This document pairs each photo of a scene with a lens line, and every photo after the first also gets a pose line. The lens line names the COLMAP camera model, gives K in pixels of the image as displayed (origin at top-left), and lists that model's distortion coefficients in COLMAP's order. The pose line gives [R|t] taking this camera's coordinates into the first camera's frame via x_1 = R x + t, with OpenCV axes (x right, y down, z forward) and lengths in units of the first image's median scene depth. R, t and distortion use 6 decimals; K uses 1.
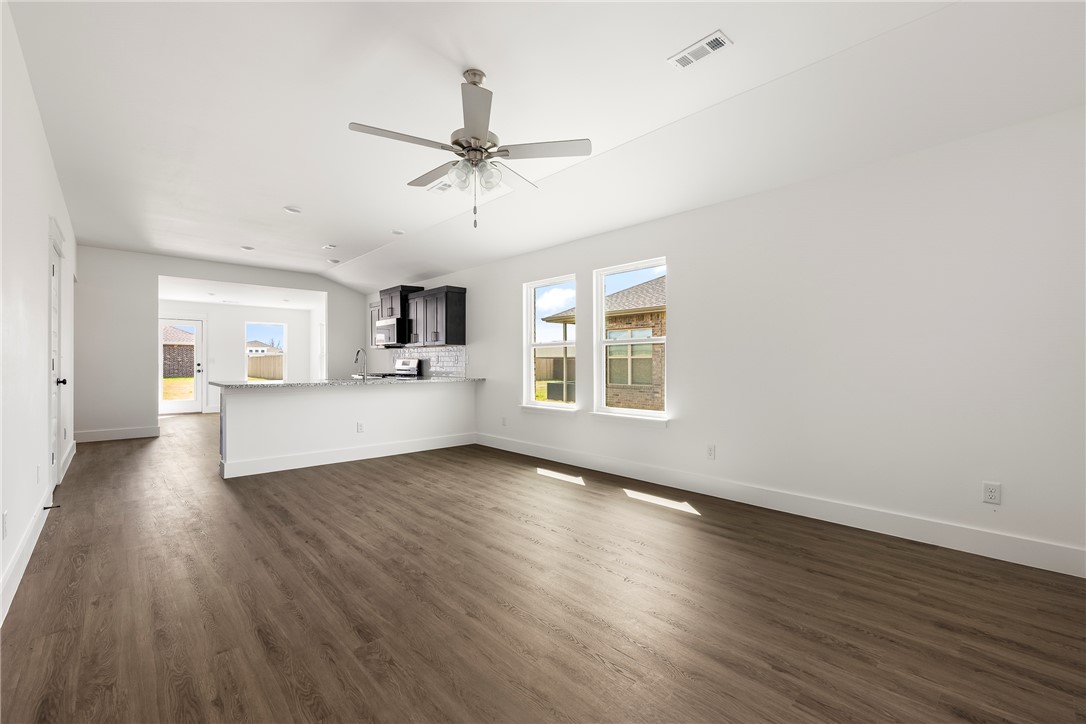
lens RADIAL K [[463.5, 0, 543.0], [0, 463.5, 362.0], [0, 0, 1]] dist [0.000203, 0.000100]
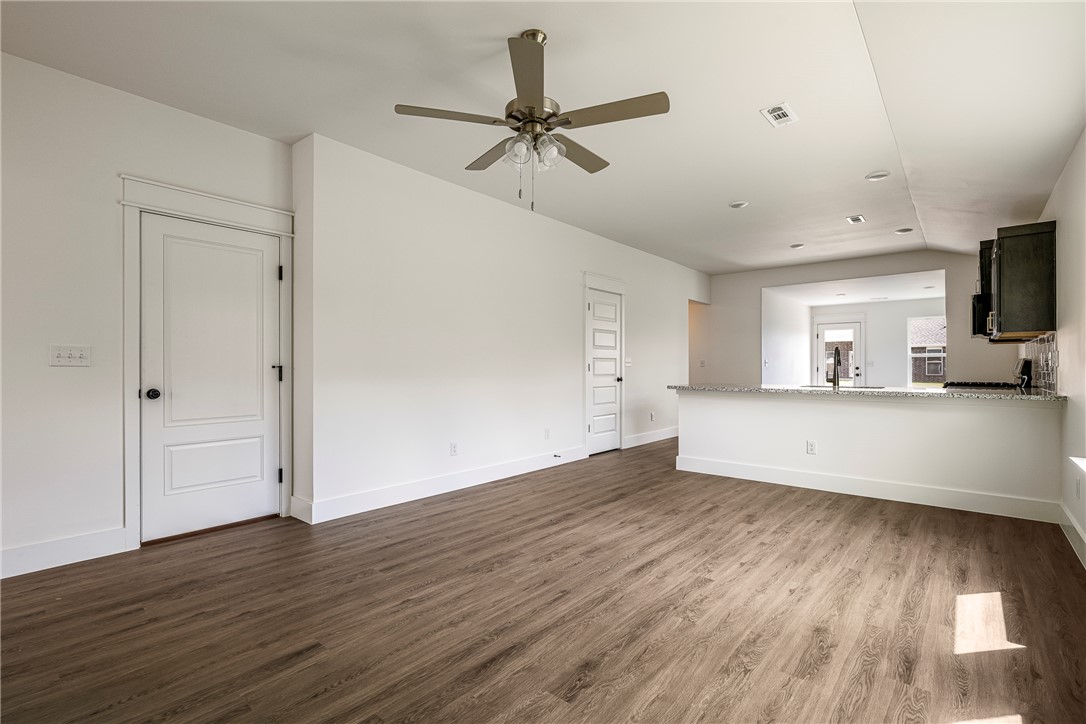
lens RADIAL K [[494.0, 0, 543.0], [0, 494.0, 362.0], [0, 0, 1]] dist [0.001293, -0.000089]
pose [[0.114802, -0.013042, -0.993303, 0.631609], [0.005950, 0.999905, -0.012440, 0.005864], [0.993371, -0.004482, 0.114869, 0.733824]]
